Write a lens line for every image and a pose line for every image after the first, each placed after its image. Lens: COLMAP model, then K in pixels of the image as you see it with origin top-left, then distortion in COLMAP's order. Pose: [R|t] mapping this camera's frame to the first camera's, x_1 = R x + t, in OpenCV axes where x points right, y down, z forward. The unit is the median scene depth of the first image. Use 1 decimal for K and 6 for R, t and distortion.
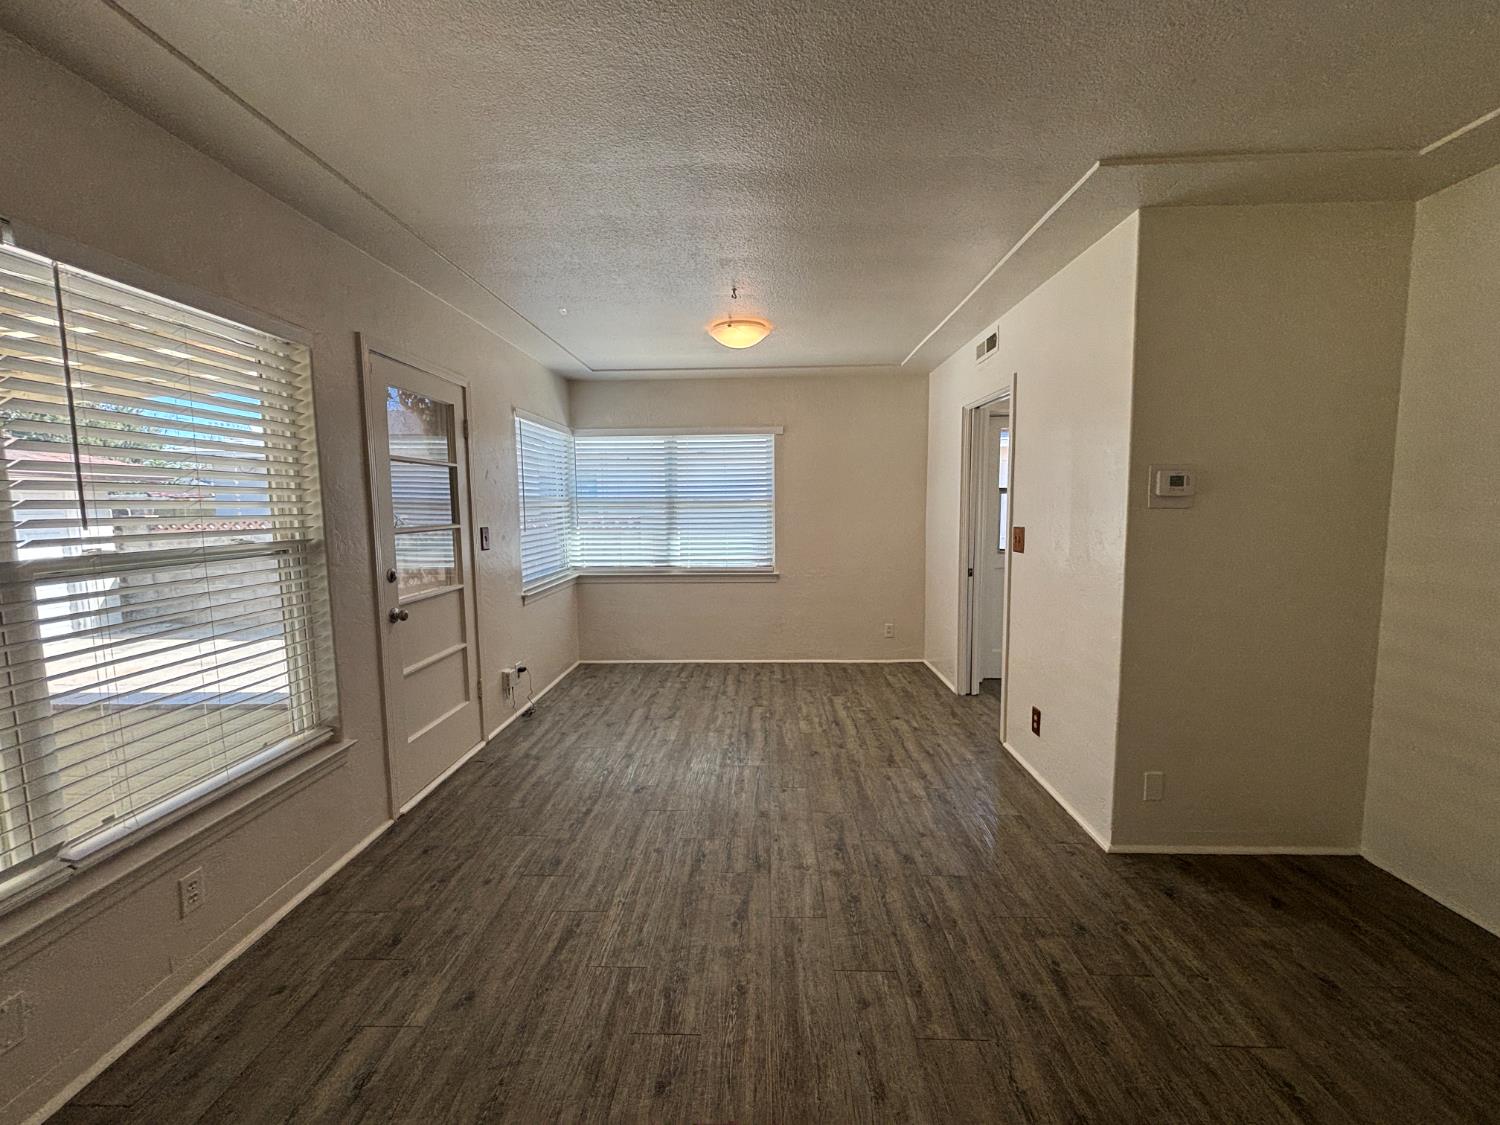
lens RADIAL K [[617.4, 0, 737.1], [0, 617.4, 562.6], [0, 0, 1]] dist [0.010885, -0.003347]
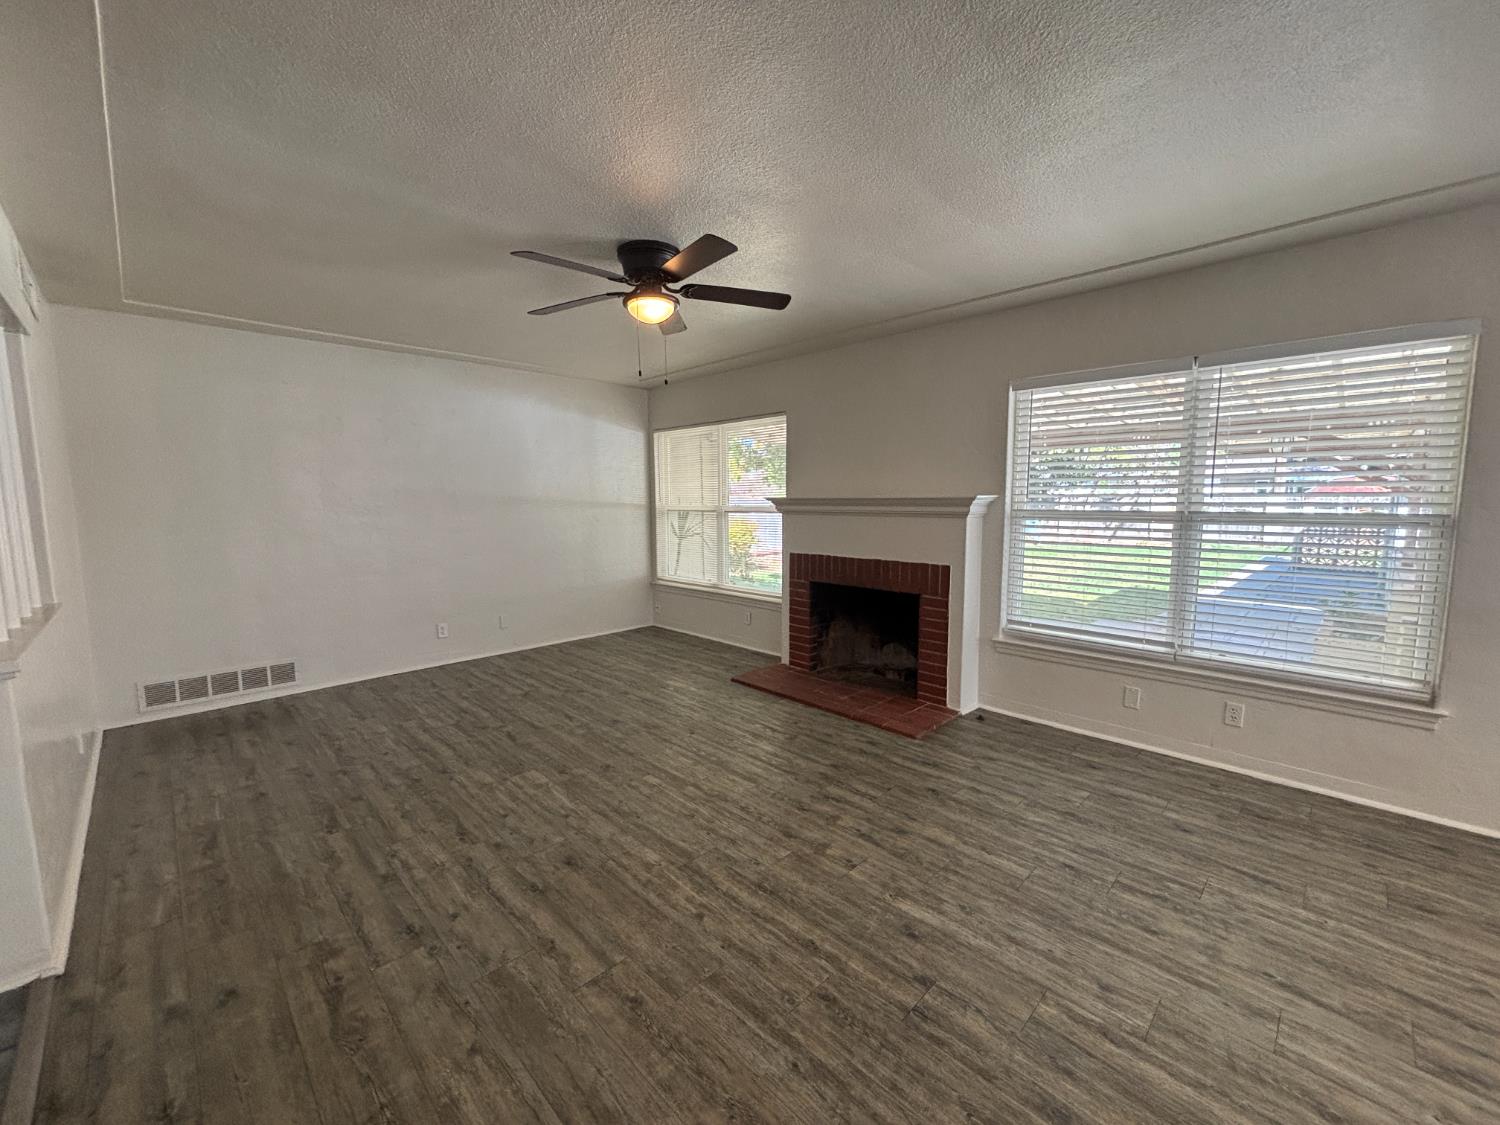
lens RADIAL K [[617.4, 0, 750.6], [0, 617.4, 563.9], [0, 0, 1]] dist [0.010885, -0.003347]
pose [[-0.681087, 0.092556, -0.726329, 1.229500], [-0.061900, 0.981149, 0.183072, -0.101534], [0.729581, 0.169648, -0.662518, 1.109374]]
